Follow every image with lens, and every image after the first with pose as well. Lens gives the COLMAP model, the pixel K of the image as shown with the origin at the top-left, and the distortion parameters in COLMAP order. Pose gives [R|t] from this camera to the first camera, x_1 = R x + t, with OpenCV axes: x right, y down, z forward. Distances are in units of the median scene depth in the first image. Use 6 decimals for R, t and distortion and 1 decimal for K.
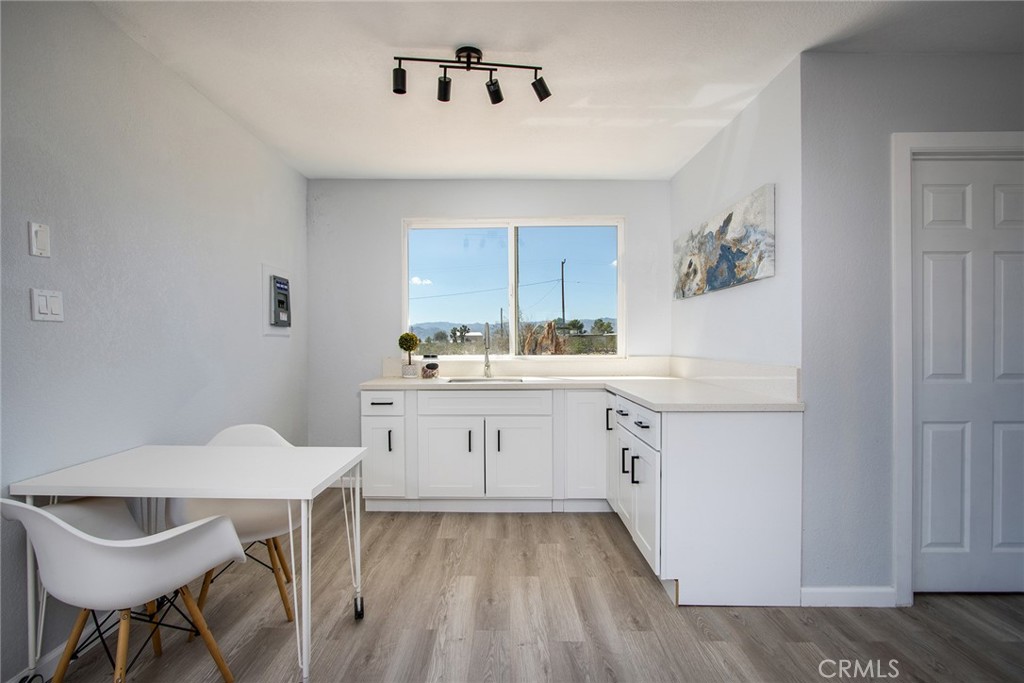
lens RADIAL K [[483.9, 0, 501.3], [0, 483.9, 343.0], [0, 0, 1]] dist [-0.014834, 0.001412]
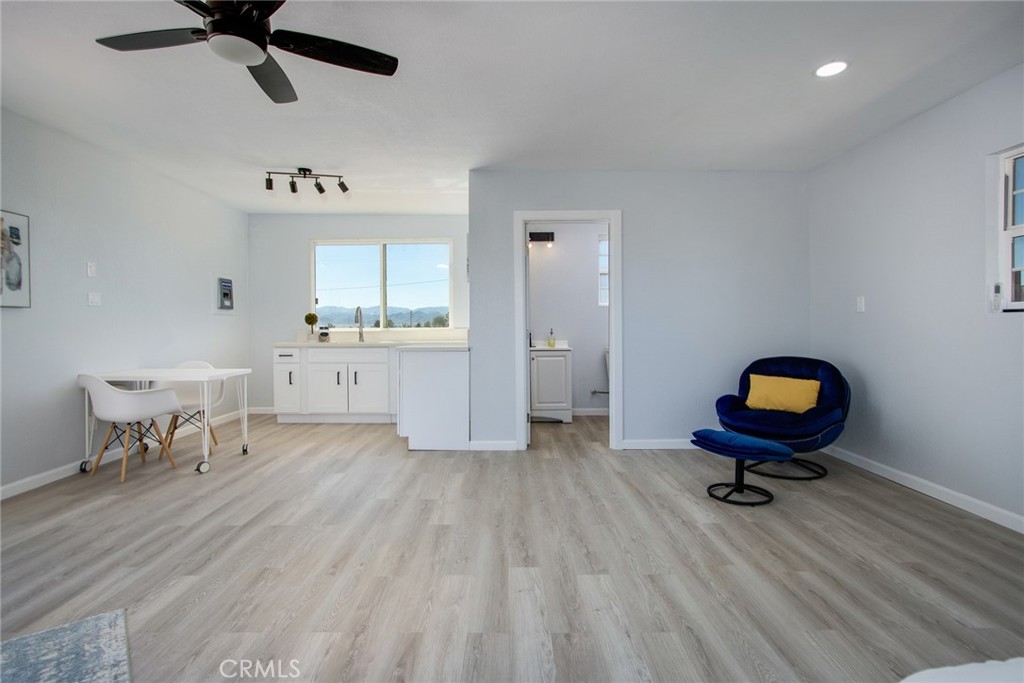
lens RADIAL K [[483.9, 0, 510.3], [0, 483.9, 326.6], [0, 0, 1]] dist [-0.014834, 0.001412]
pose [[0.999985, 0.000171, 0.005501, 0.513186], [-0.000162, 0.999999, -0.001722, 0.028507], [-0.005501, 0.001721, 0.999983, -0.654786]]
